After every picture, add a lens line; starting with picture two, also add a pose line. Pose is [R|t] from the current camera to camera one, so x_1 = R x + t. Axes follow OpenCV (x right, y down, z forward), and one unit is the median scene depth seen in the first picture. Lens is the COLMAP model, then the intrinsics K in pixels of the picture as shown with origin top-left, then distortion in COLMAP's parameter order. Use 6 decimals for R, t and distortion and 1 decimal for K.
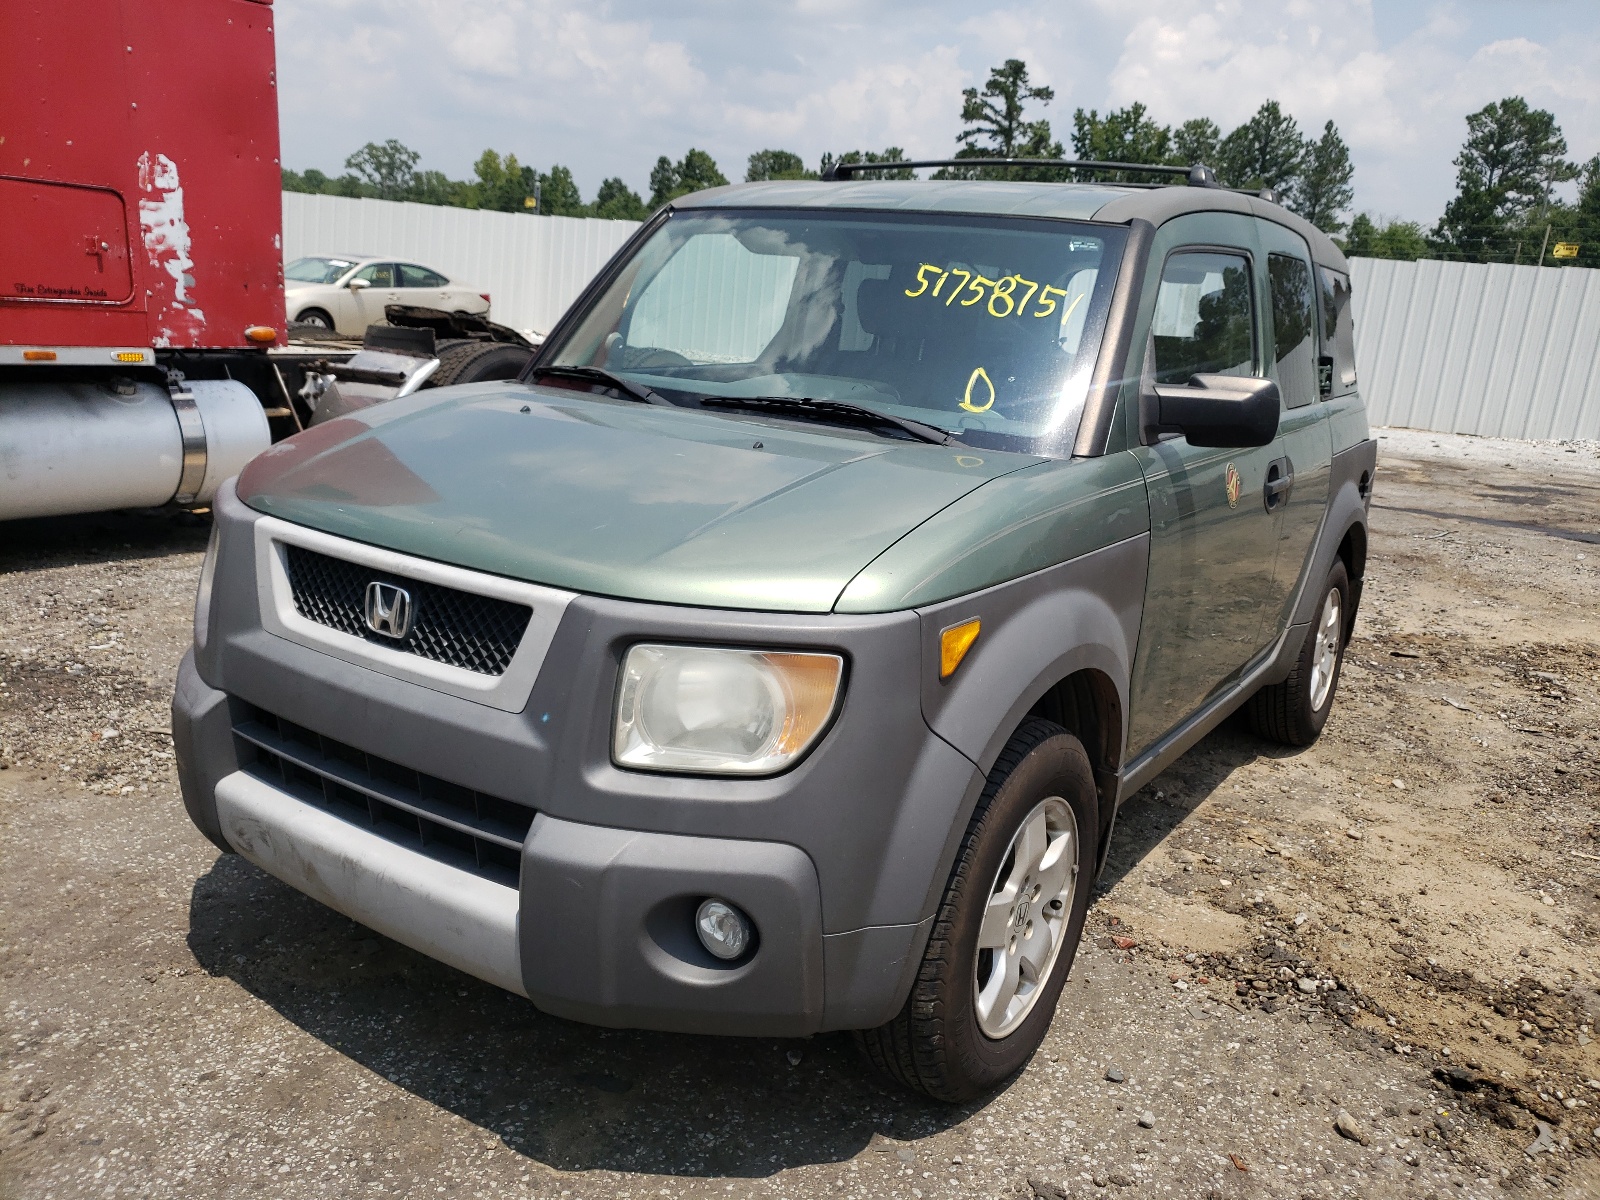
lens RADIAL K [[1258.4, 0, 864.1], [0, 1258.4, 570.1], [0, 0, 1]] dist [0.002214, 0.001307]
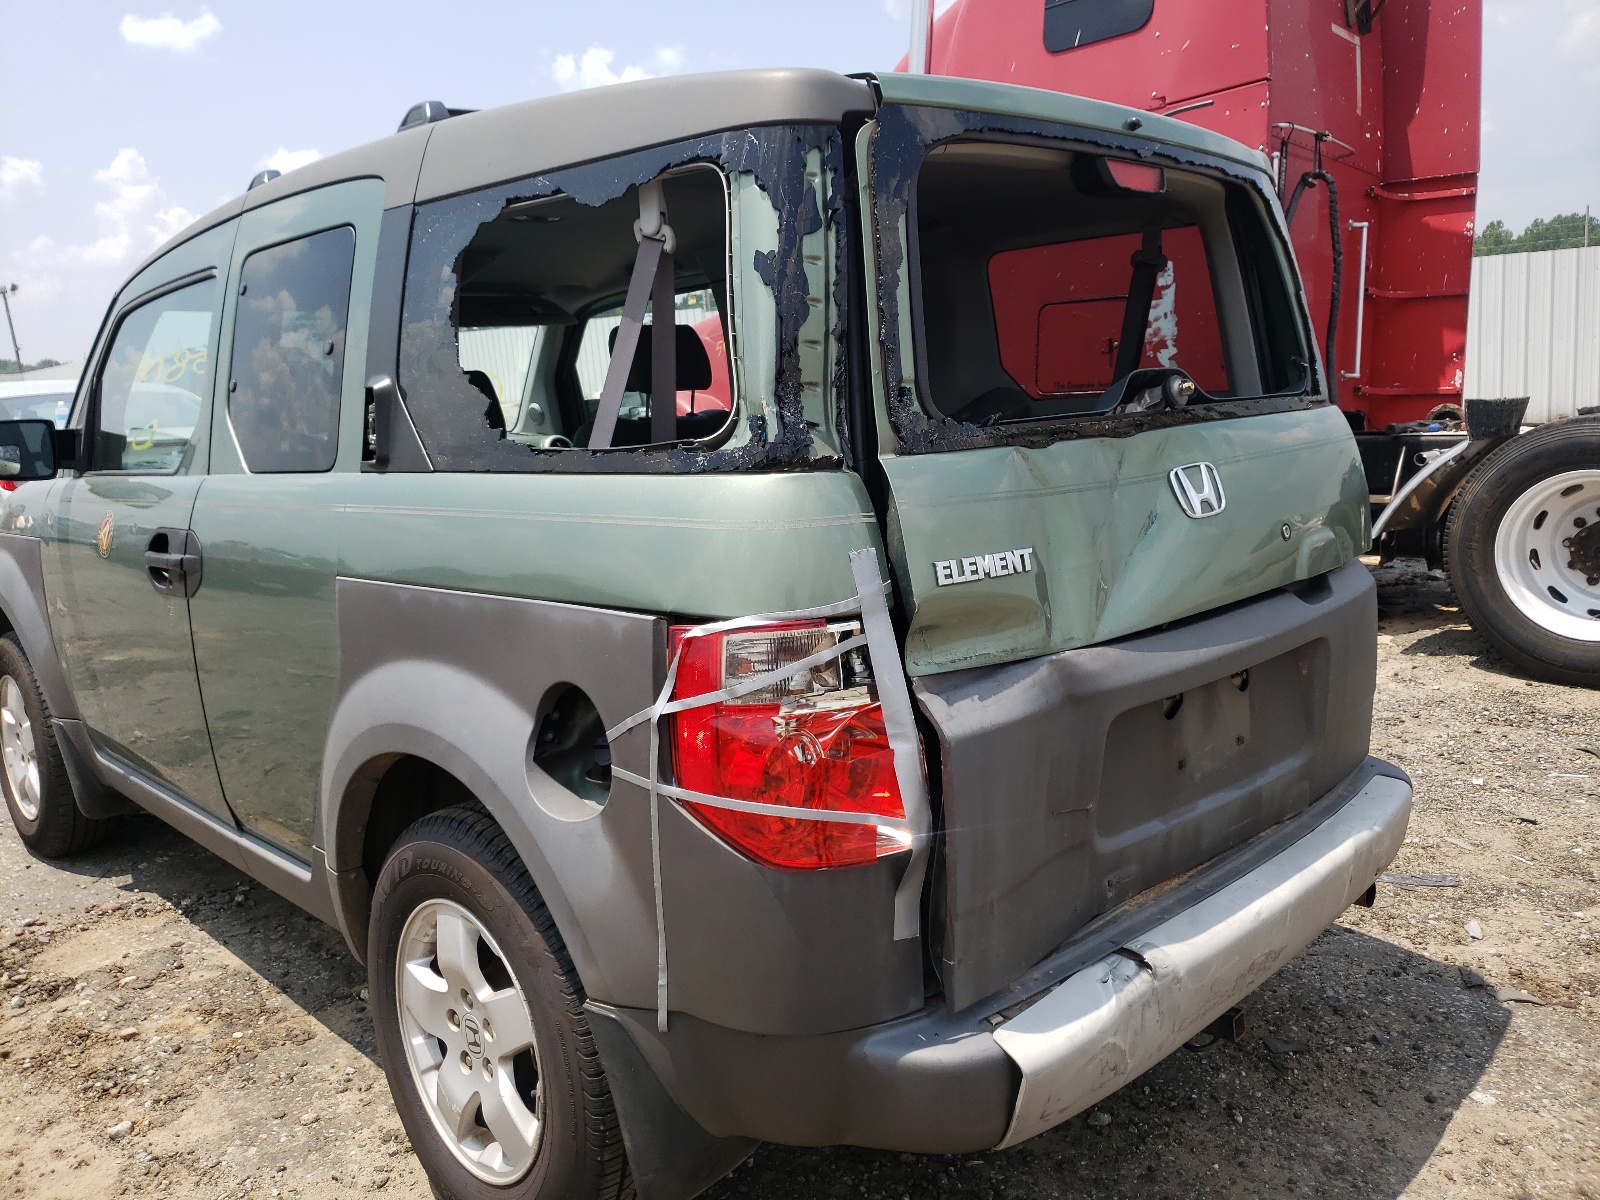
lens RADIAL K [[1304.9, 0, 793.2], [0, 1304.9, 570.1], [0, 0, 1]] dist [-0.043777, 0.113689]
pose [[-0.261349, 0.082036, -0.961752, 0.652413], [-0.166413, 0.977633, 0.128612, -0.151724], [0.950791, 0.193661, -0.241851, 1.017290]]
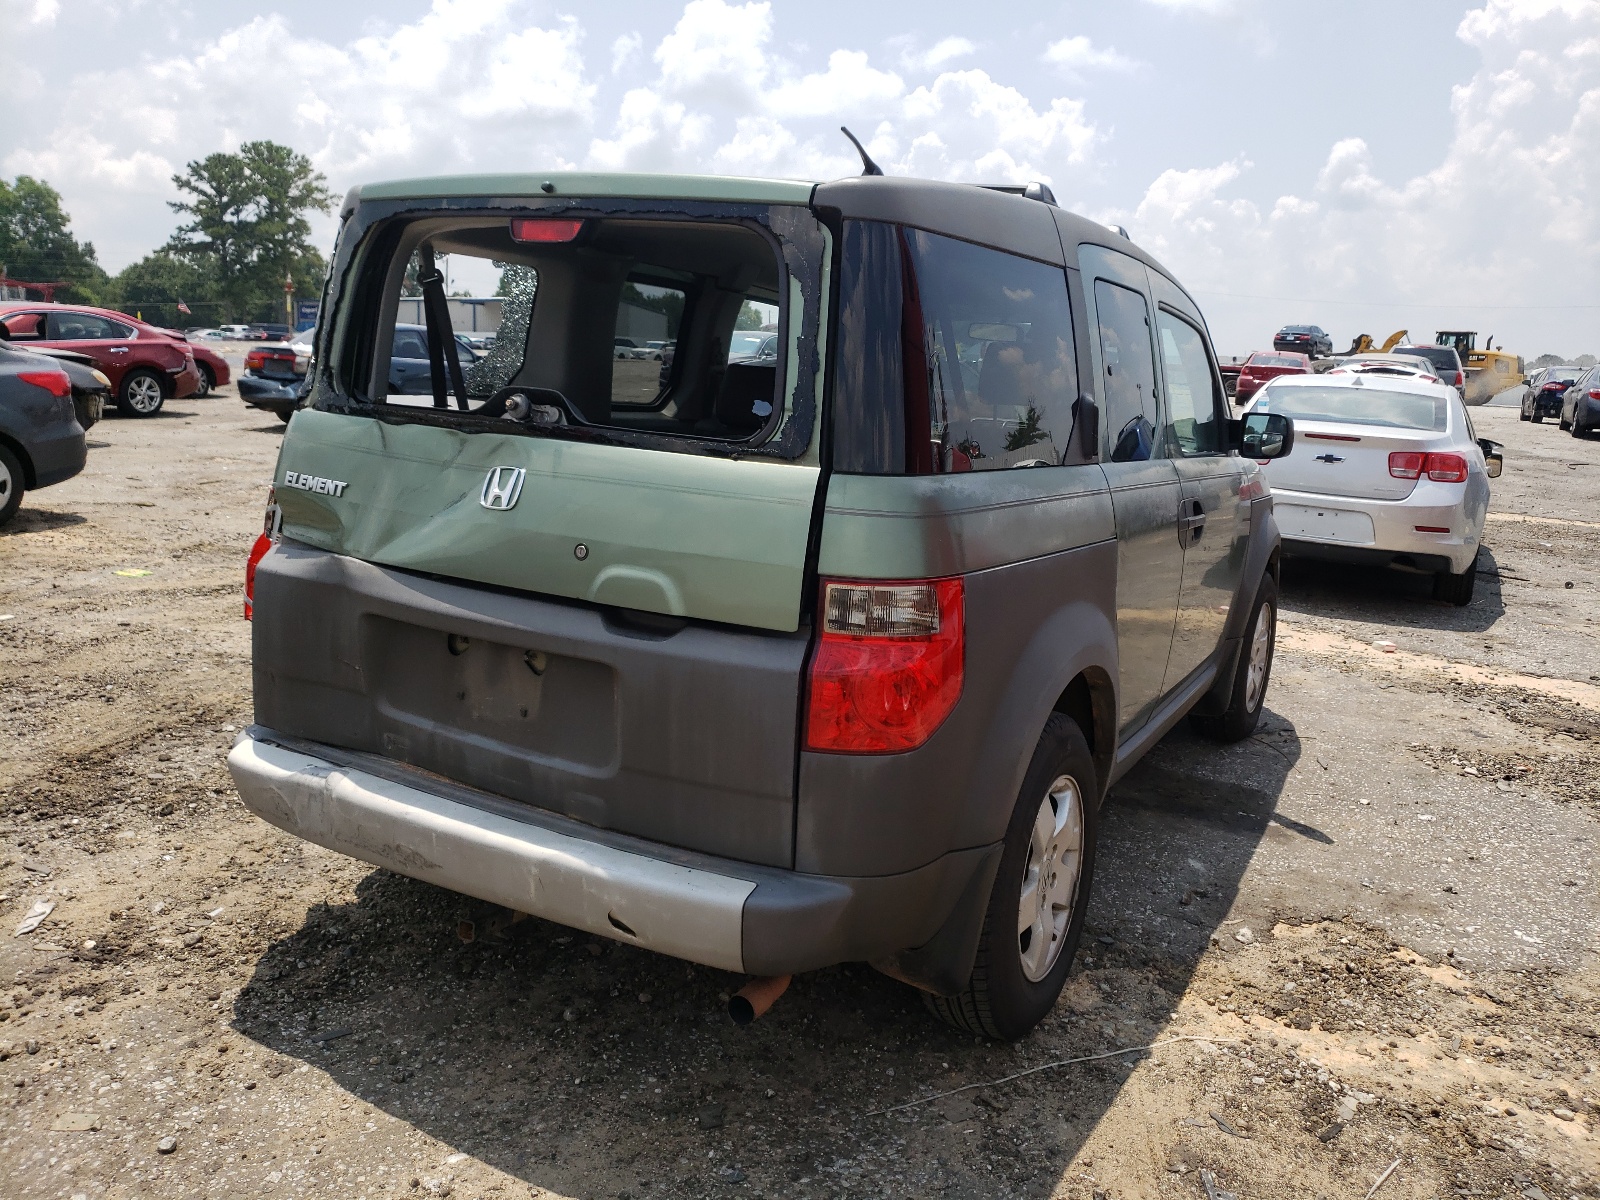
lens RADIAL K [[1304.9, 0, 793.2], [0, 1304.9, 570.1], [0, 0, 1]] dist [-0.043777, 0.113689]
pose [[-0.991253, -0.131260, -0.013701, 0.145812], [-0.127606, 0.926789, 0.353241, -0.297440], [-0.033669, 0.351900, -0.935432, 1.481513]]
